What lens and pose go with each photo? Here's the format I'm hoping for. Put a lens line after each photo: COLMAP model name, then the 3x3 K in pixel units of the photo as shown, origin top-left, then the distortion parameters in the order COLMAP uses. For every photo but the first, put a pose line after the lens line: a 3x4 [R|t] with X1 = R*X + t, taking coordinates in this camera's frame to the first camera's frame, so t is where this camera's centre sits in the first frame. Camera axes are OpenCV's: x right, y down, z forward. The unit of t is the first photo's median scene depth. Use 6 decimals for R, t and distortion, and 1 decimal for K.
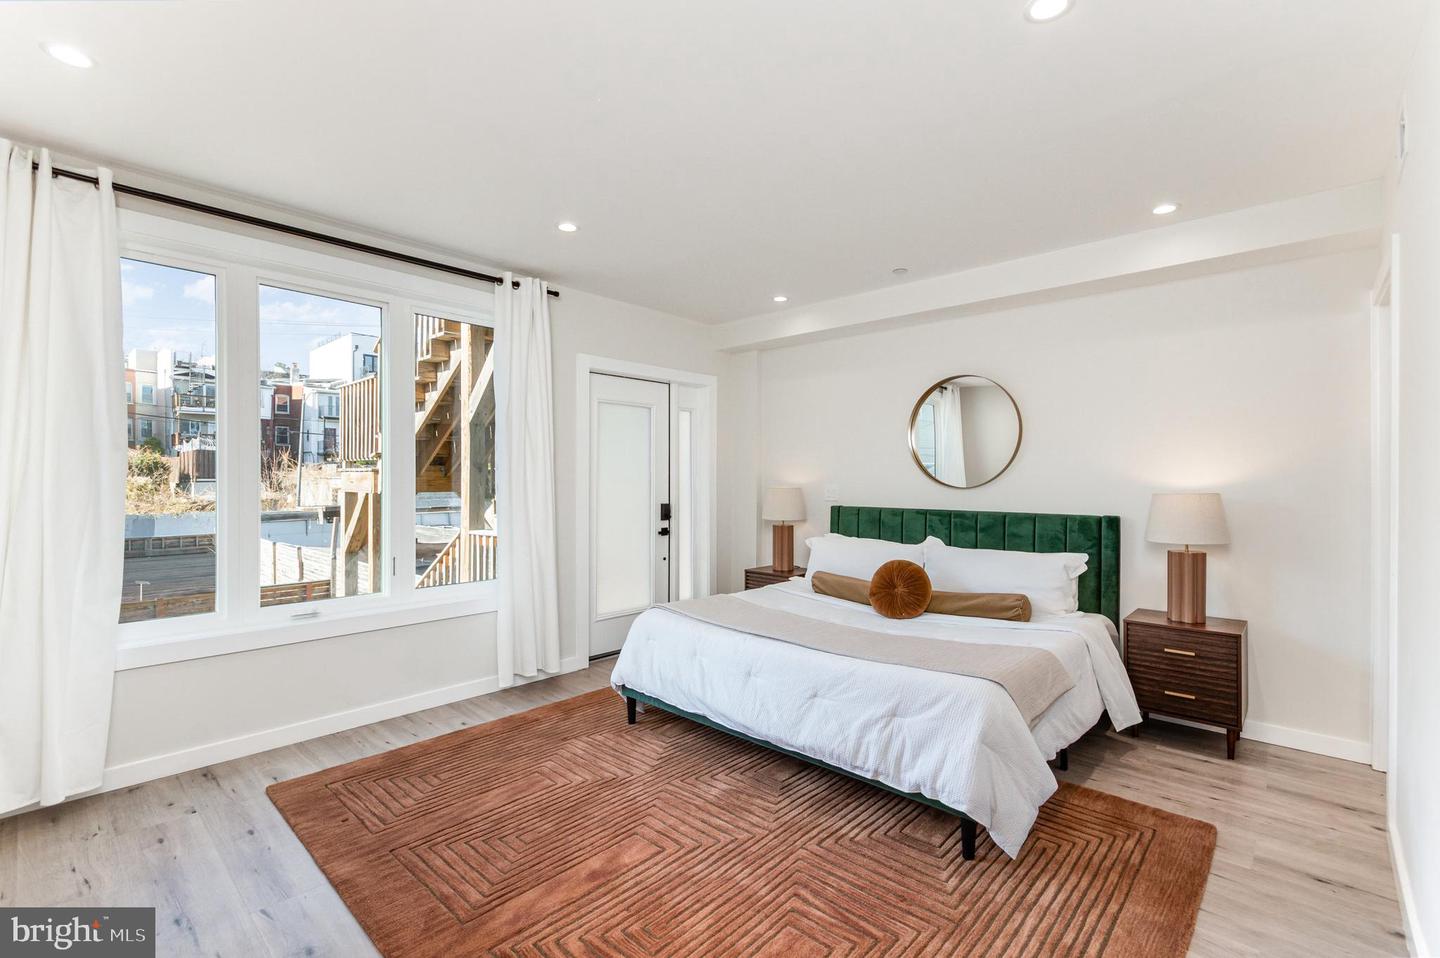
lens RADIAL K [[651.0, 0, 720.3], [0, 651.0, 479.2], [0, 0, 1]] dist [0.008268, -0.001254]
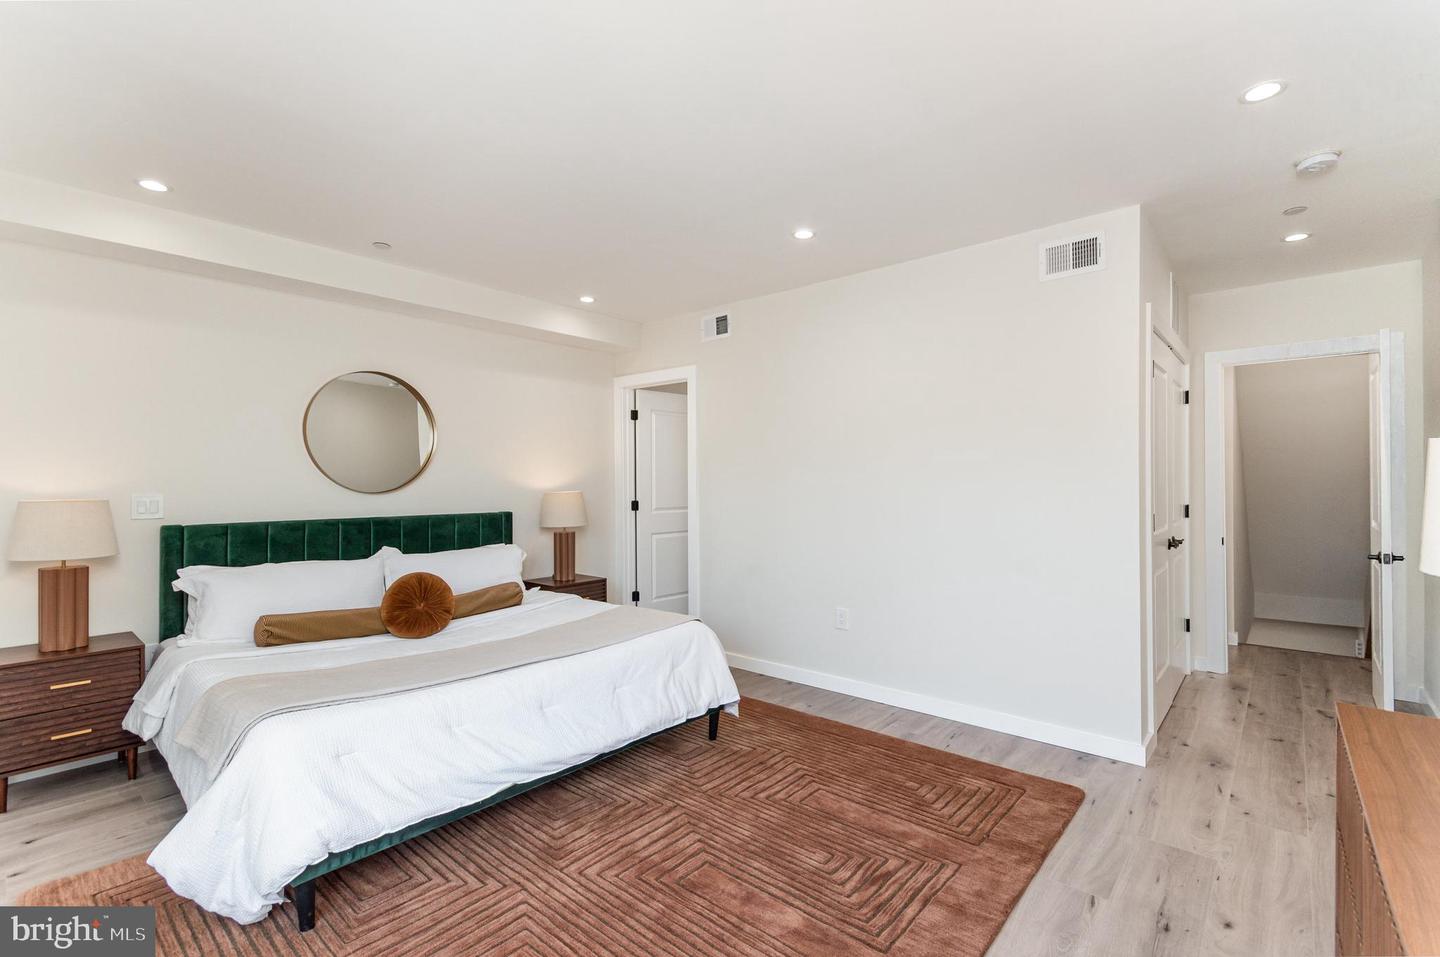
lens RADIAL K [[651.0, 0, 721.1], [0, 651.0, 483.9], [0, 0, 1]] dist [0.008268, -0.001254]
pose [[-0.023866, -0.006339, 0.999695, -0.651920], [0.004648, 0.999968, 0.006452, -0.003764], [-0.999704, 0.004800, -0.023835, 0.607536]]
